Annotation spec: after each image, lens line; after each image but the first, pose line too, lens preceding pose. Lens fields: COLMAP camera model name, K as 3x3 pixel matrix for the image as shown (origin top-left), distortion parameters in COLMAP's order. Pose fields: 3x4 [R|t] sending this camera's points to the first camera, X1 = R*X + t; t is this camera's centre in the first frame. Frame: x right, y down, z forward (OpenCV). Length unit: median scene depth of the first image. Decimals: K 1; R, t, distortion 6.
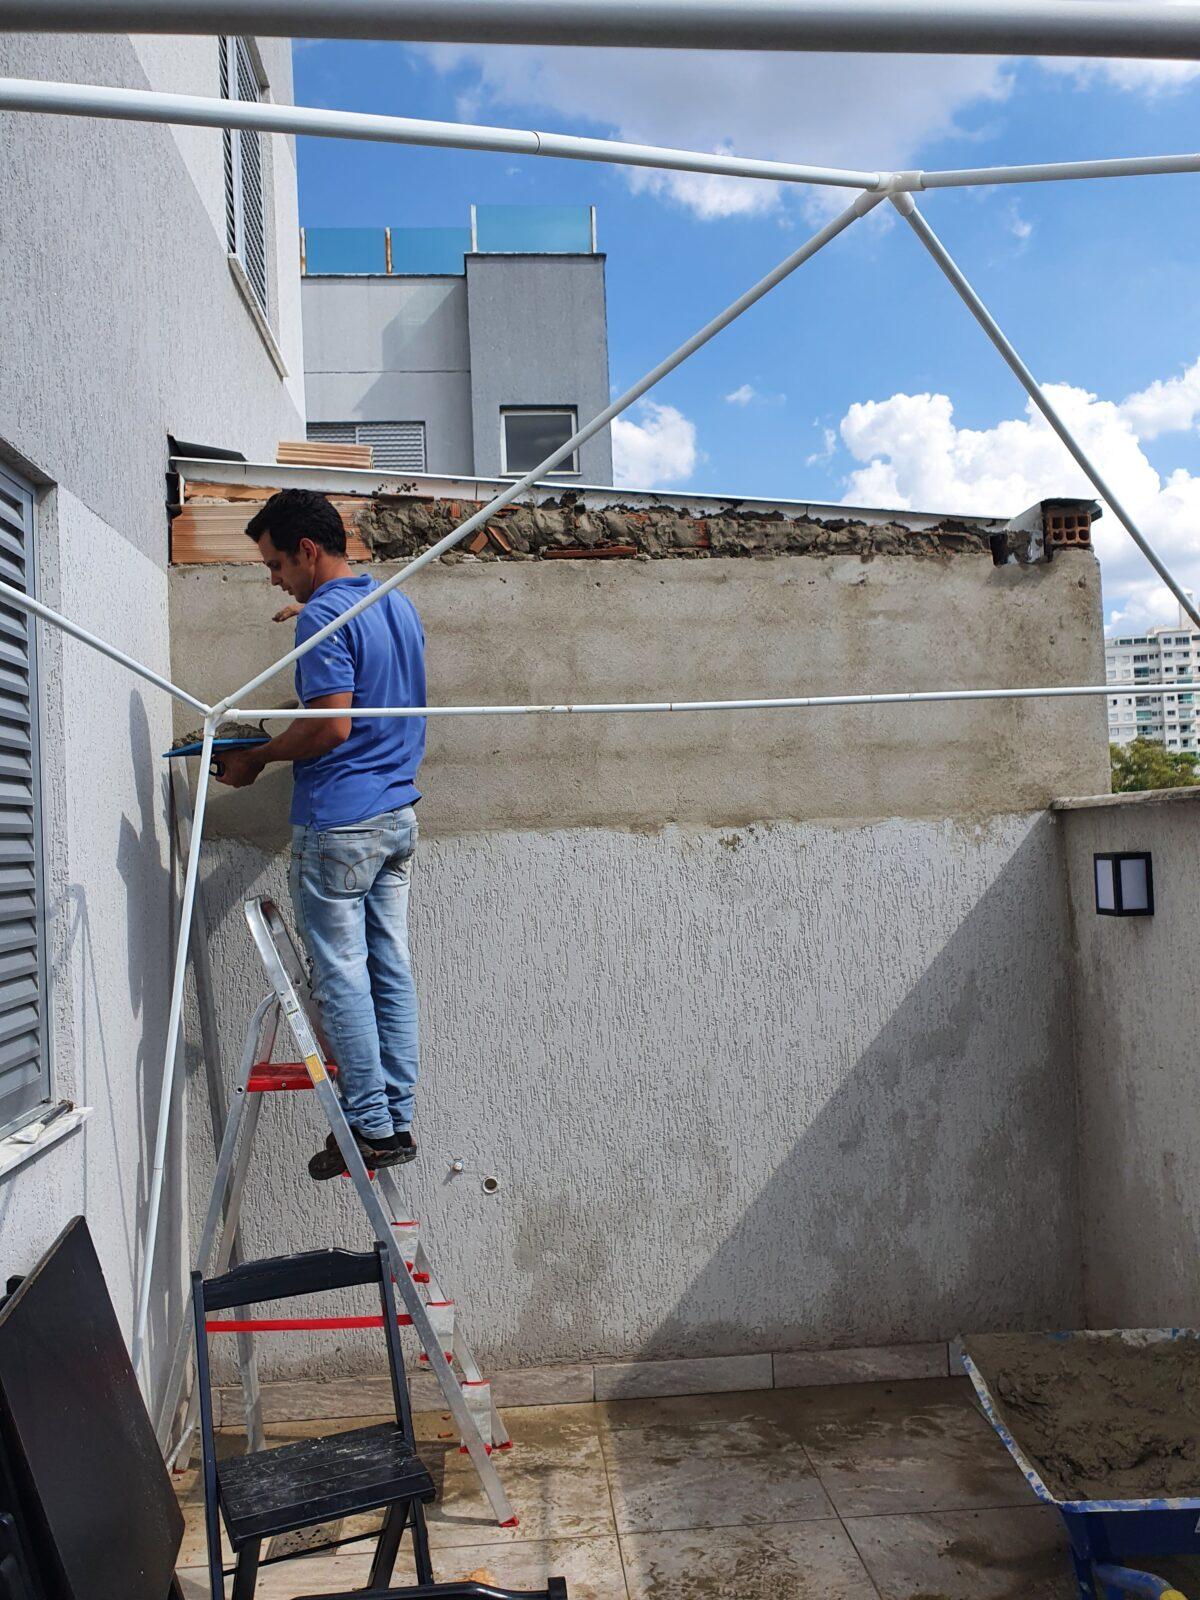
lens RADIAL K [[1239.5, 0, 600.0], [0, 1239.5, 800.0], [0, 0, 1]] dist [0.009232, 0.012240]
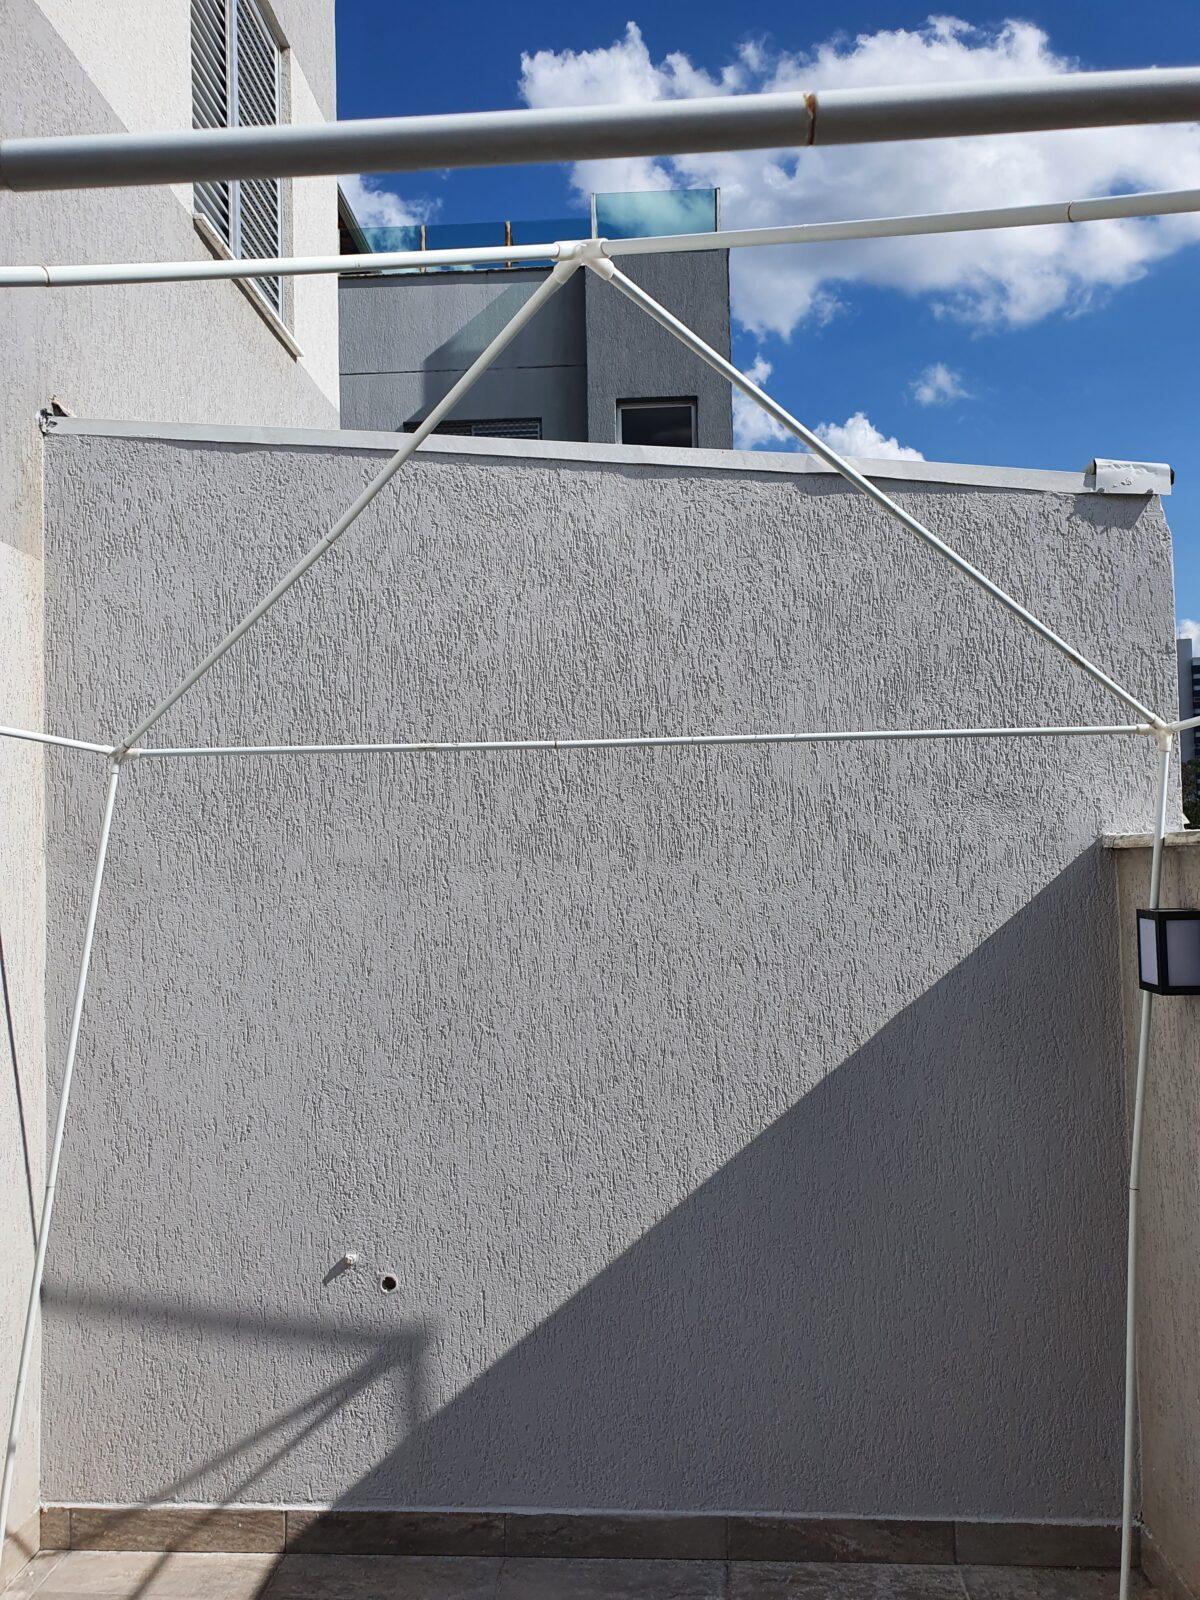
lens RADIAL K [[1239.5, 0, 600.0], [0, 1239.5, 800.0], [0, 0, 1]] dist [0.009232, 0.012240]
pose [[0.990753, 0.012690, -0.135086, 0.160671], [-0.013246, 0.999907, -0.003214, -0.015611], [0.135033, 0.004974, 0.990829, 0.185112]]
